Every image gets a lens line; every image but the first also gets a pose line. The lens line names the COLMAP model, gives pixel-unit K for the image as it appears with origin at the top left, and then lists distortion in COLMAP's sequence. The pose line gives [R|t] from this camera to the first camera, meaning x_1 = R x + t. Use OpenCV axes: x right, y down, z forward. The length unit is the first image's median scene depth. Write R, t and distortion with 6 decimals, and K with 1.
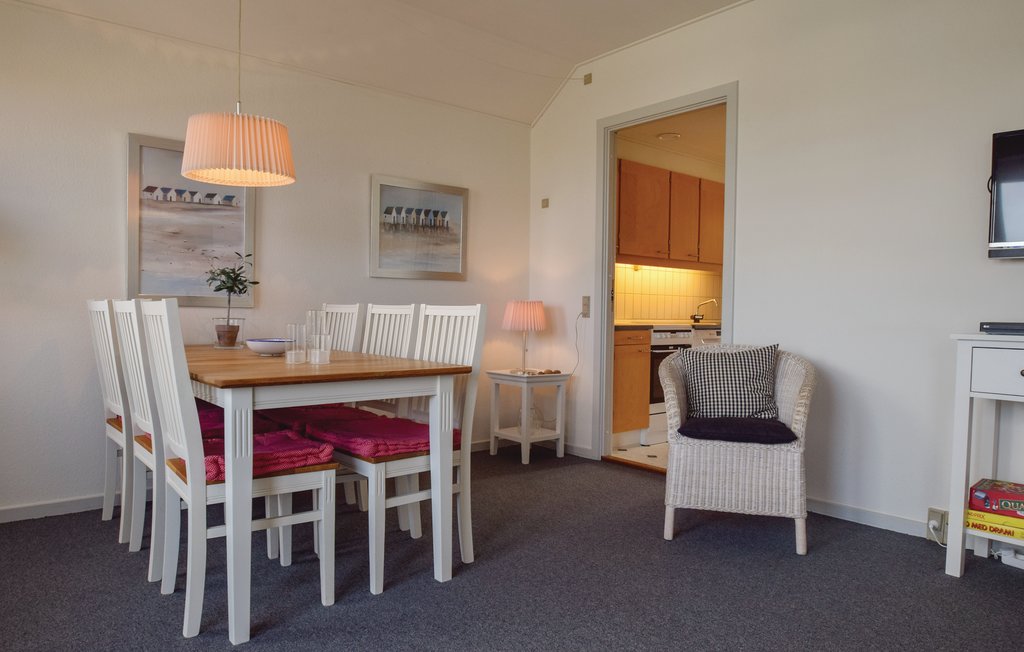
lens RADIAL K [[676.0, 0, 508.3], [0, 676.0, 334.1], [0, 0, 1]] dist [0.000973, -0.024066]
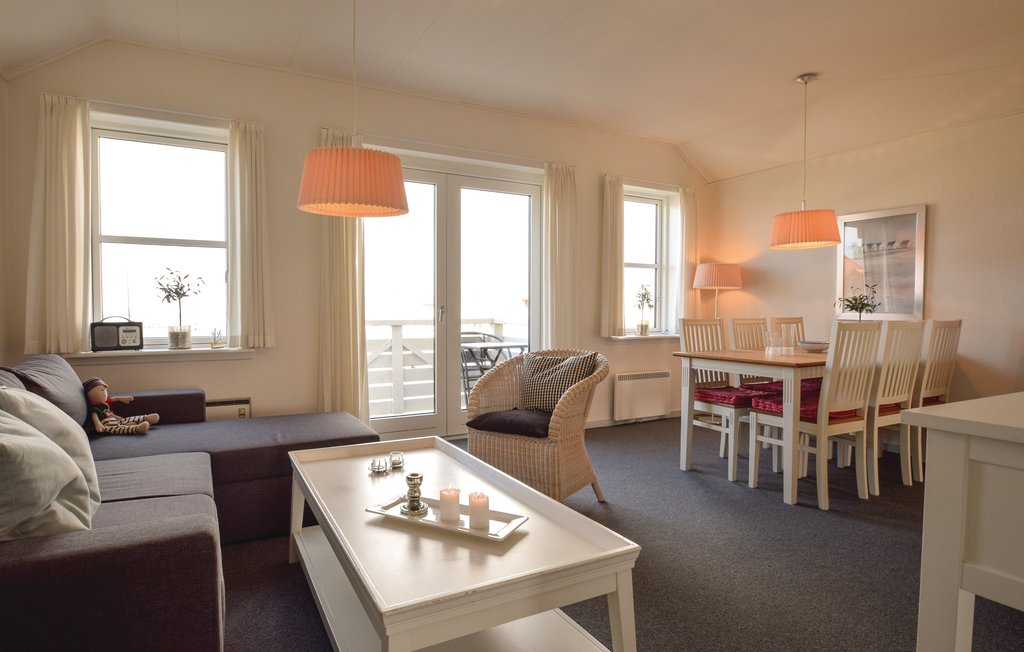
lens RADIAL K [[543.2, 0, 512.0], [0, 543.2, 326.0], [0, 0, 1]] dist [-0.003729, -0.001287]
pose [[-0.201306, 0.020337, -0.979317, 0.780146], [-0.027431, 0.999275, 0.026390, -0.031104], [0.979144, 0.032177, -0.200603, 0.390485]]
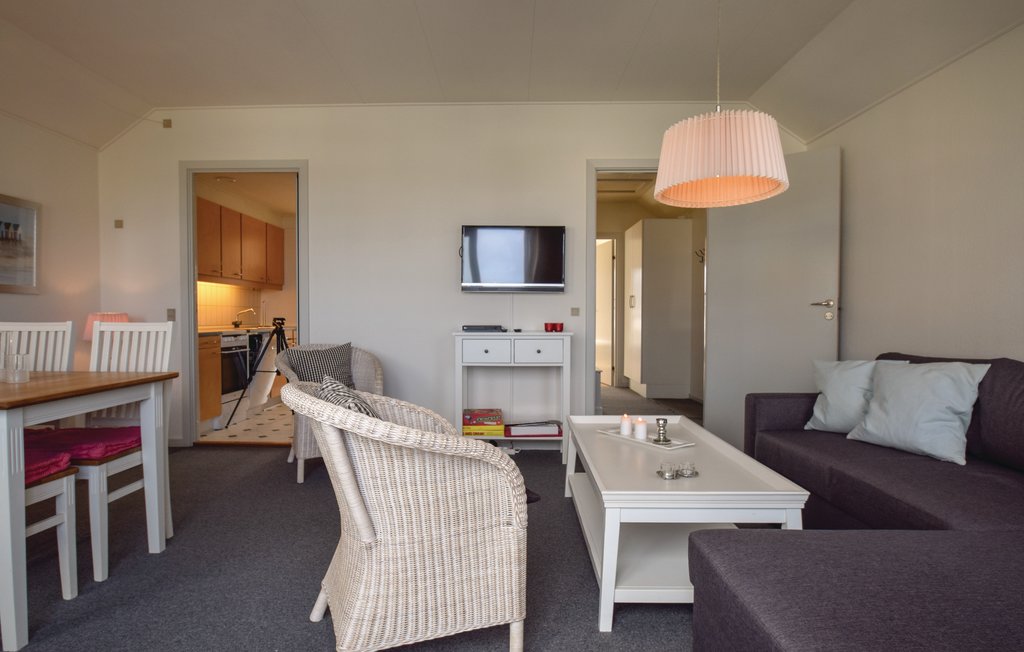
lens RADIAL K [[543.2, 0, 512.0], [0, 543.2, 326.0], [0, 0, 1]] dist [-0.003729, -0.001287]
pose [[0.660604, -0.025054, 0.750316, -0.244714], [0.032757, 0.999453, 0.004532, -0.013508], [-0.750020, 0.021585, 0.661063, -0.076171]]
